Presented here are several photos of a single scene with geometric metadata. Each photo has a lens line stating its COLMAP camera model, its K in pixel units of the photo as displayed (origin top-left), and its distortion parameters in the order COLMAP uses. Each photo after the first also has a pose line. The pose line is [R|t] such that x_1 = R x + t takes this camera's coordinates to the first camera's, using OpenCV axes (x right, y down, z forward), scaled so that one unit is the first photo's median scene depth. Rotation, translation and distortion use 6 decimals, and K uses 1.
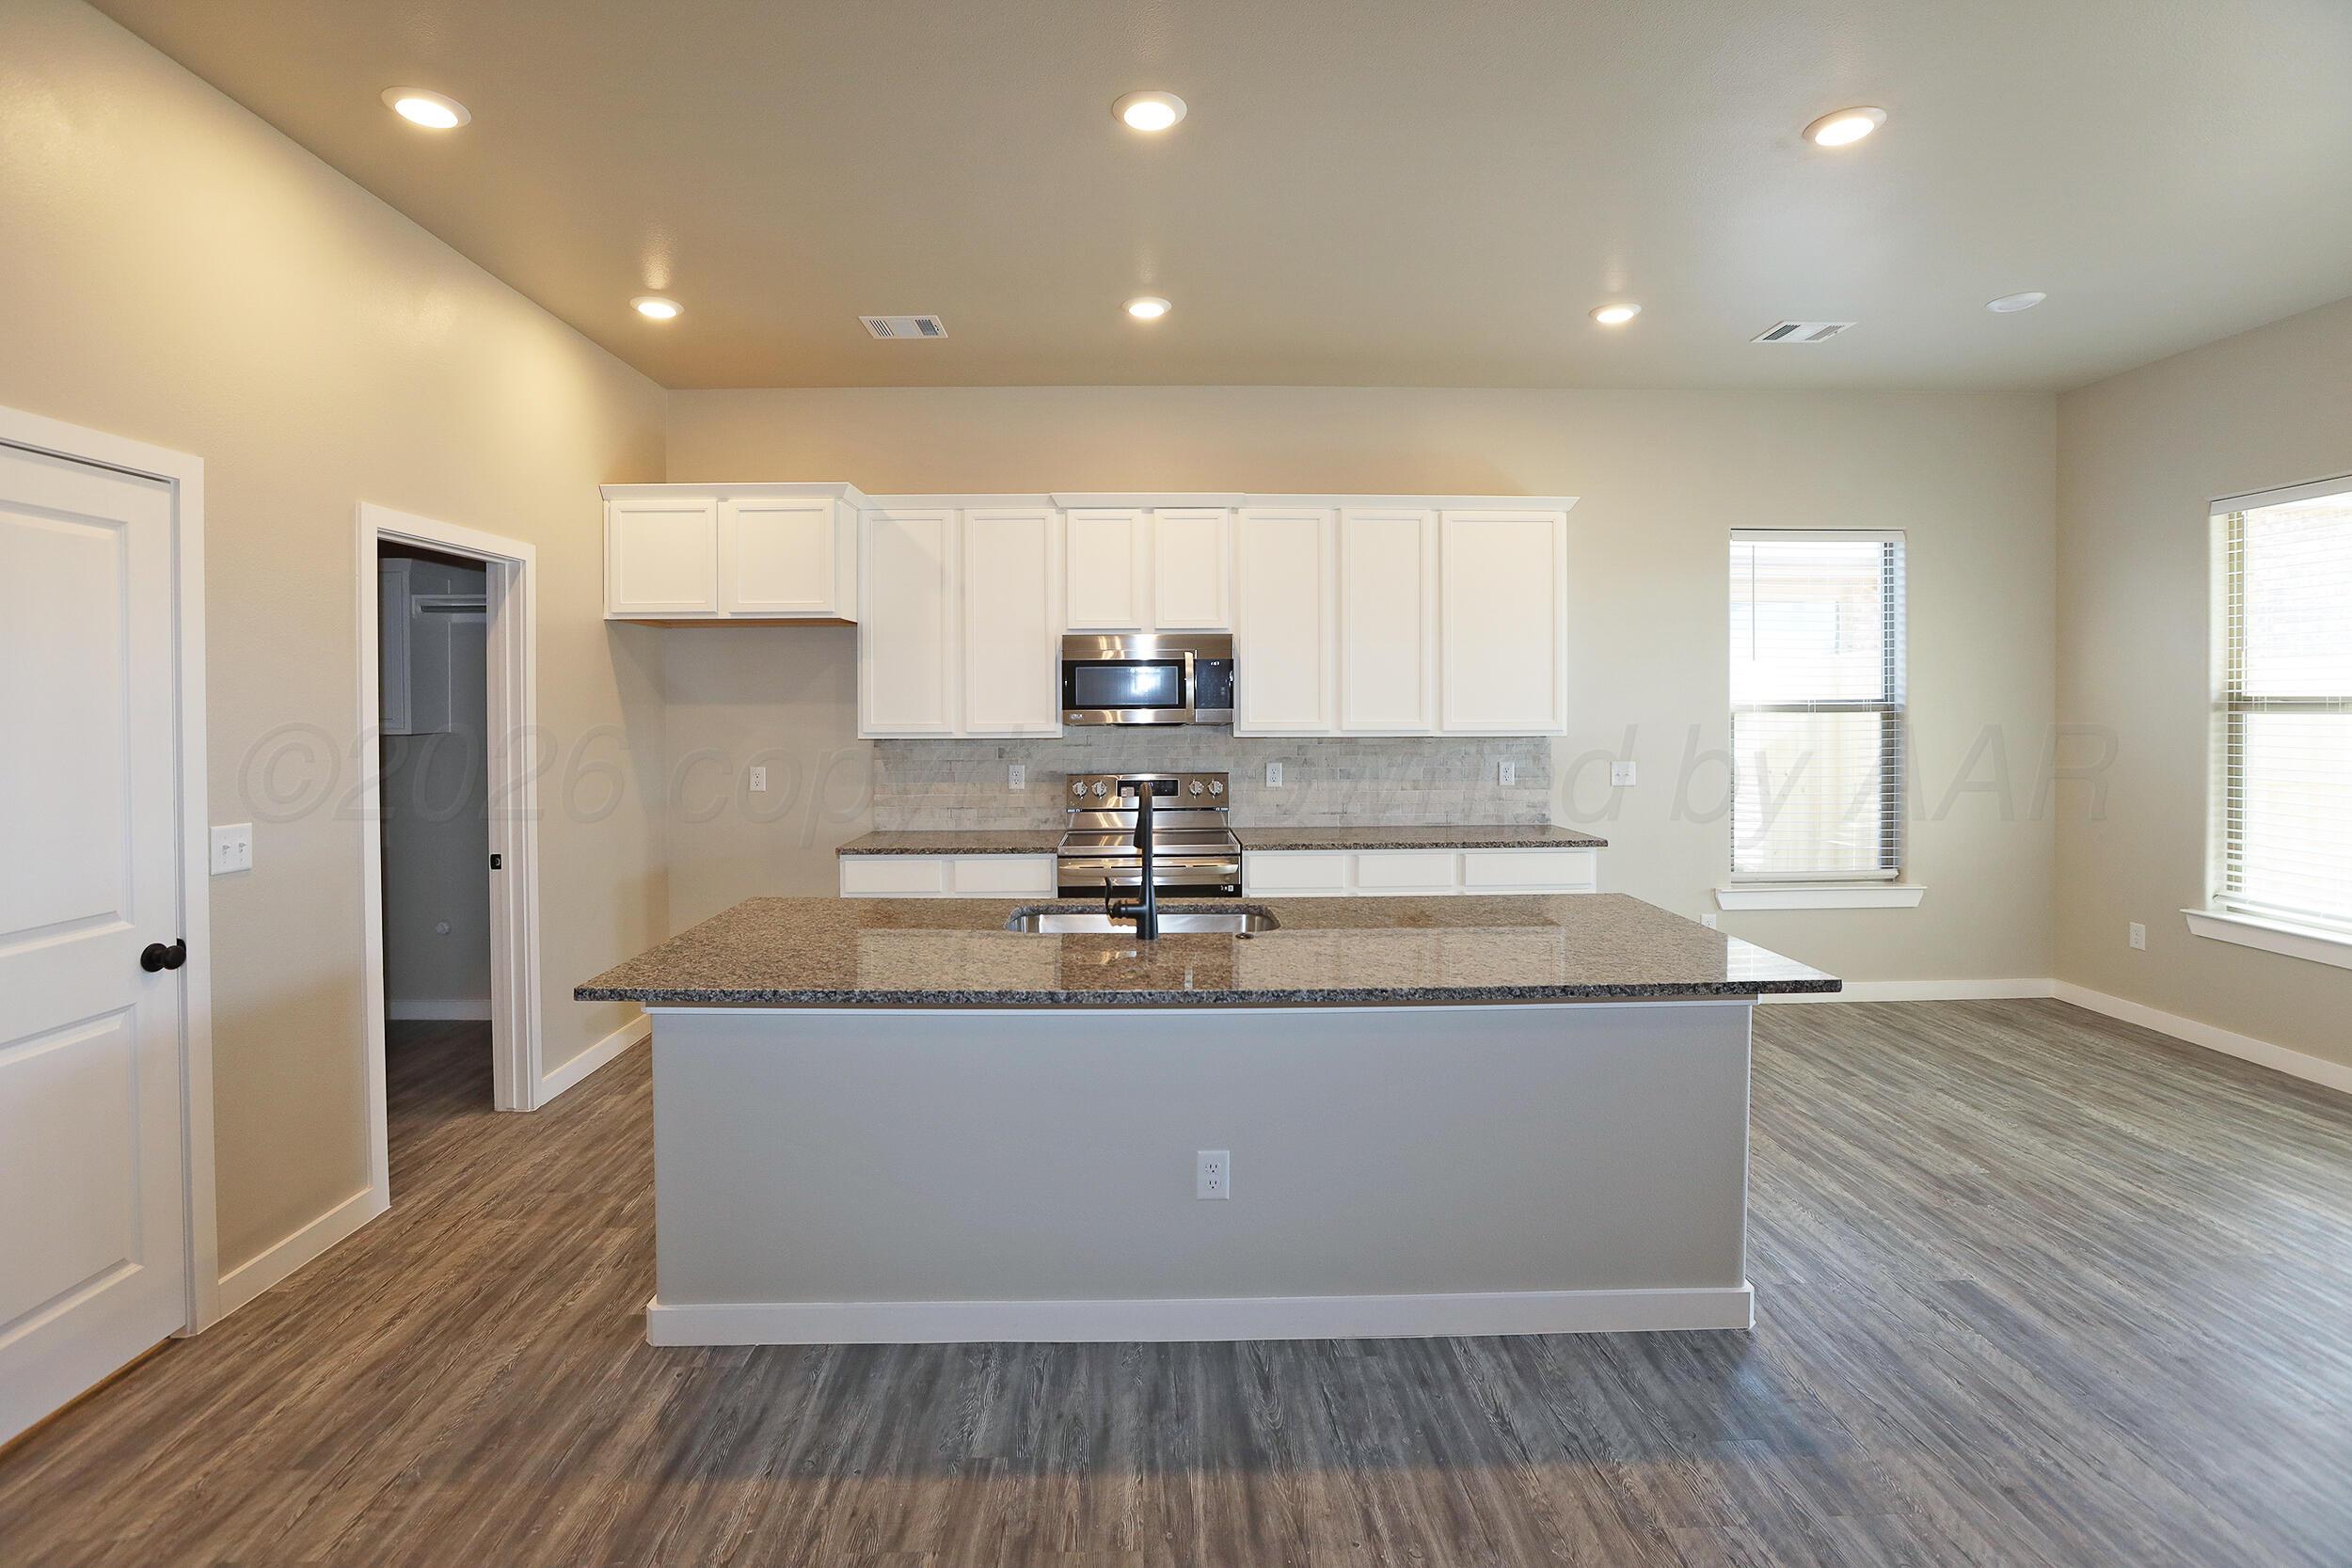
lens RADIAL K [[1124.4, 0, 1160.5], [0, 1124.4, 734.2], [0, 0, 1]] dist [-0.001978, -0.000152]
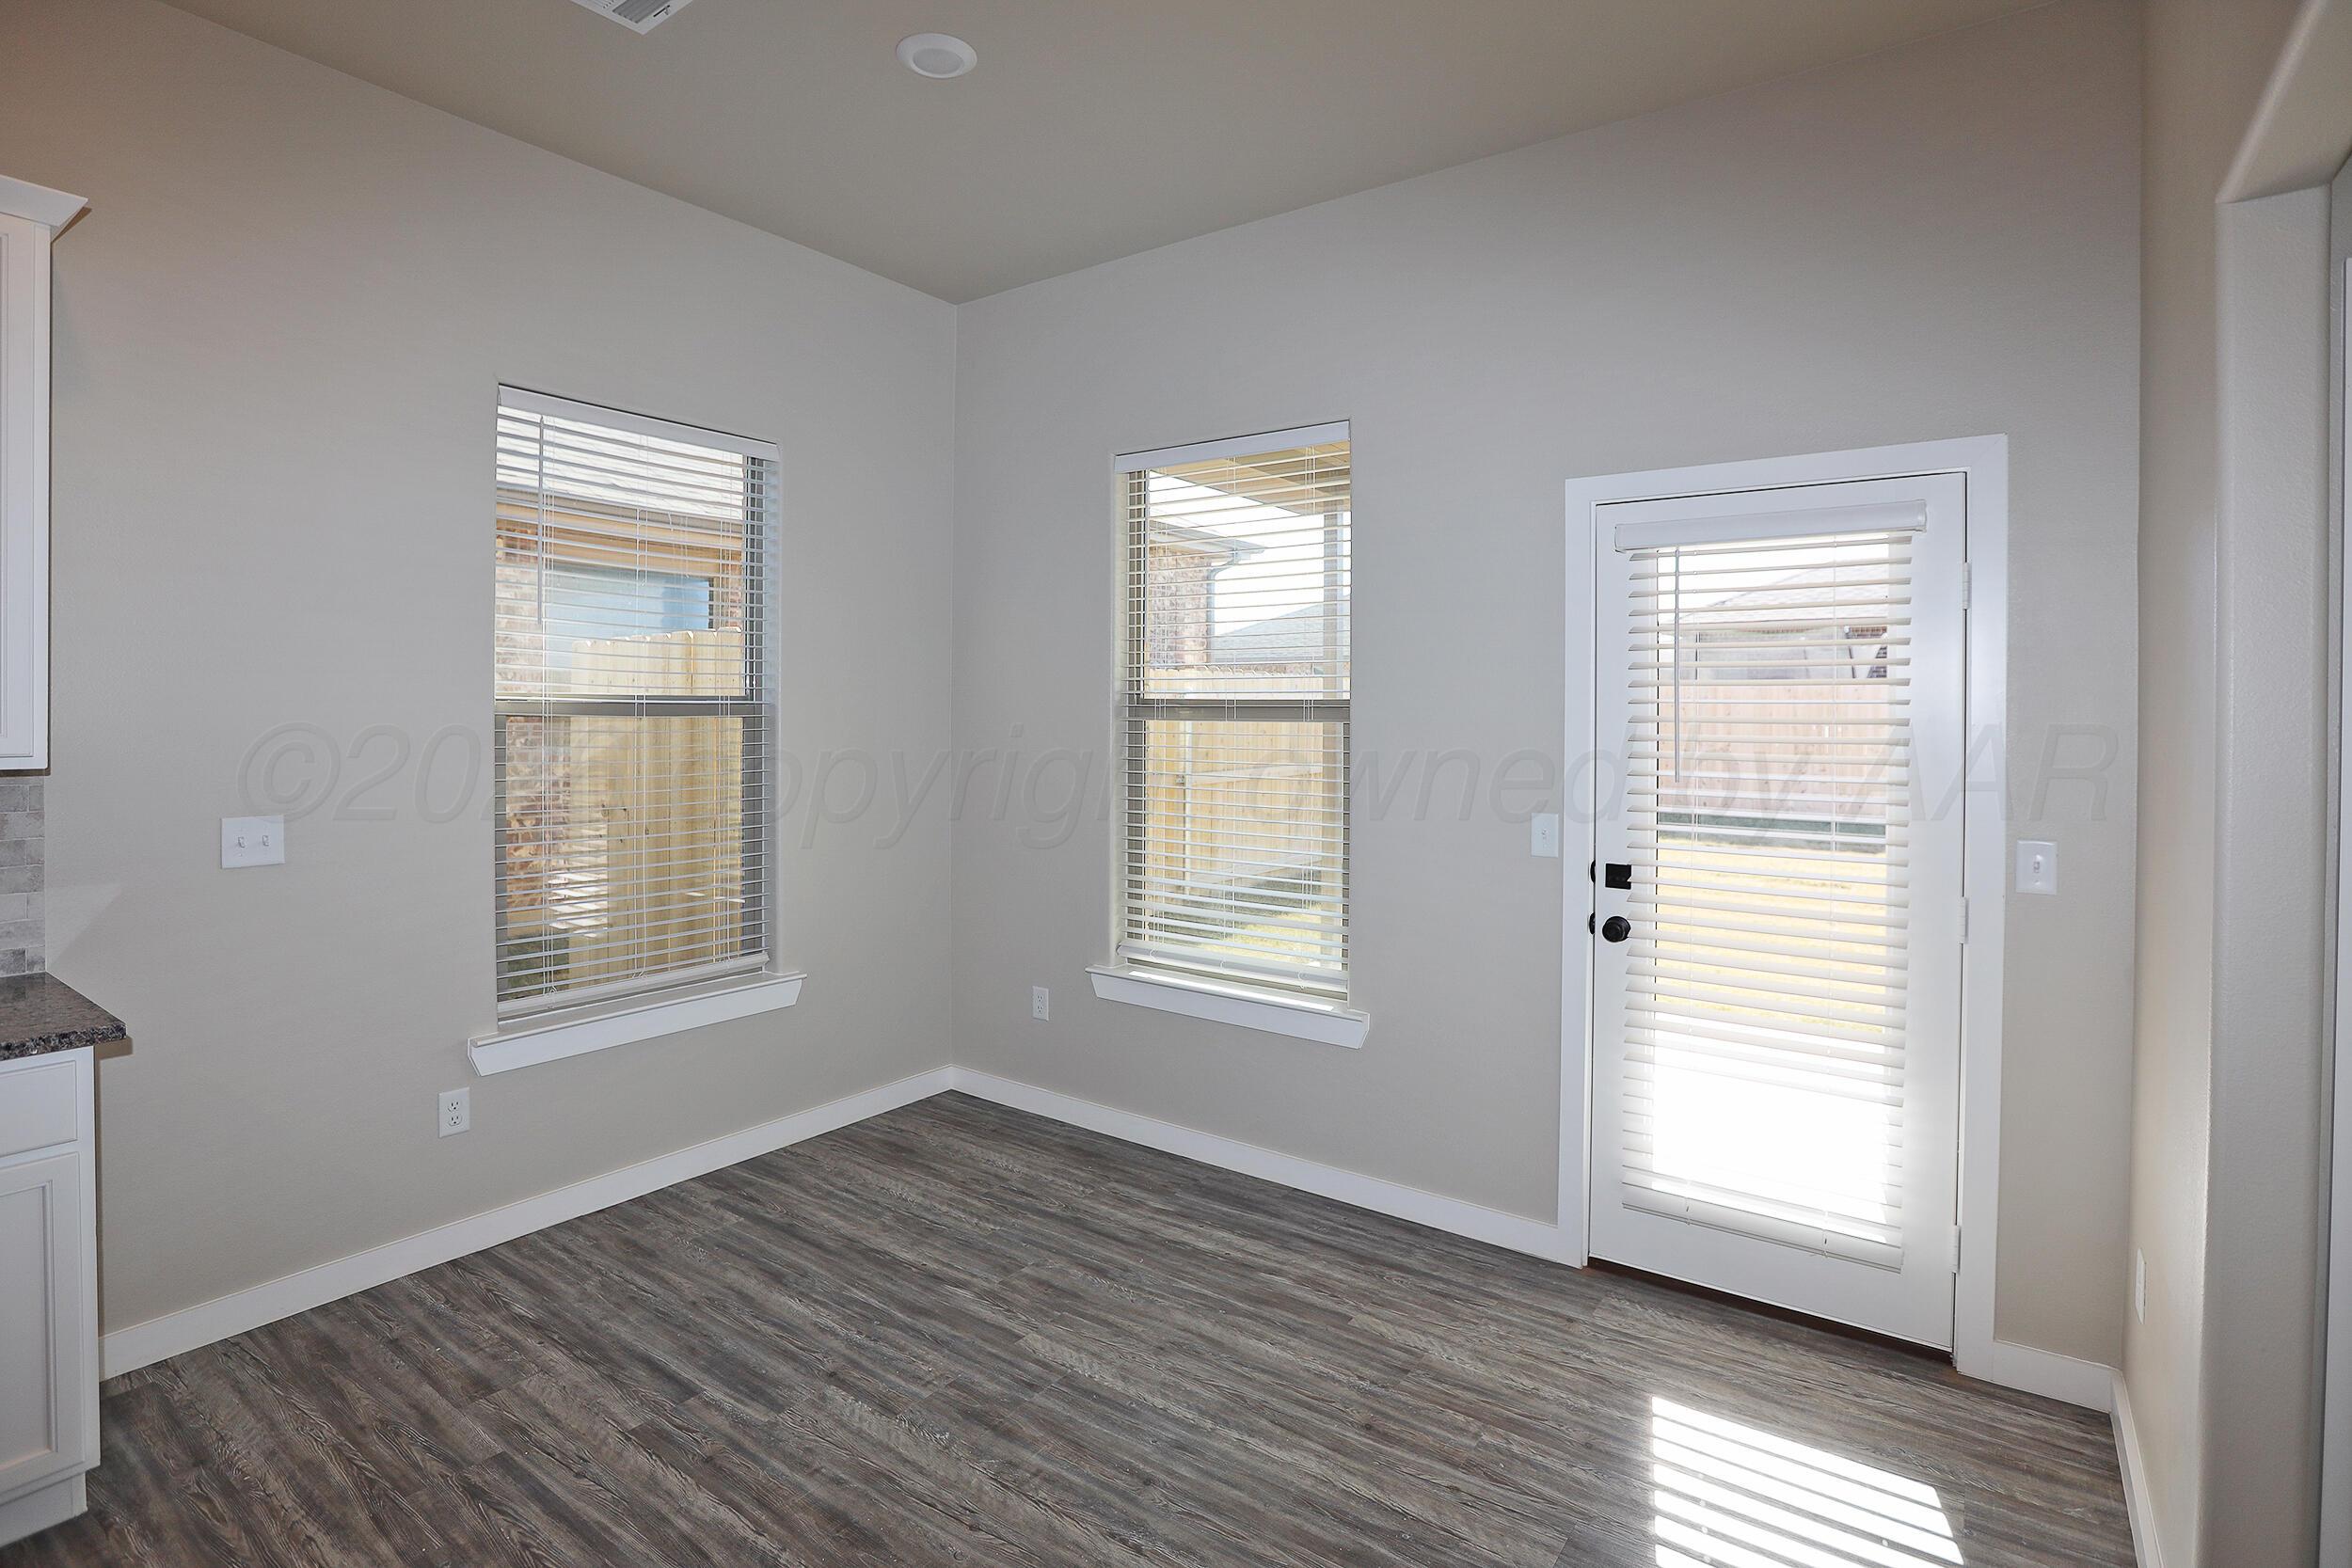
lens RADIAL K [[1124.4, 0, 1160.5], [0, 1124.4, 734.2], [0, 0, 1]] dist [-0.001978, -0.000152]
pose [[0.614093, -0.006219, 0.789210, 0.315927], [0.010420, 0.999946, -0.000229, -0.007219], [-0.789165, 0.008364, 0.614124, 0.468245]]
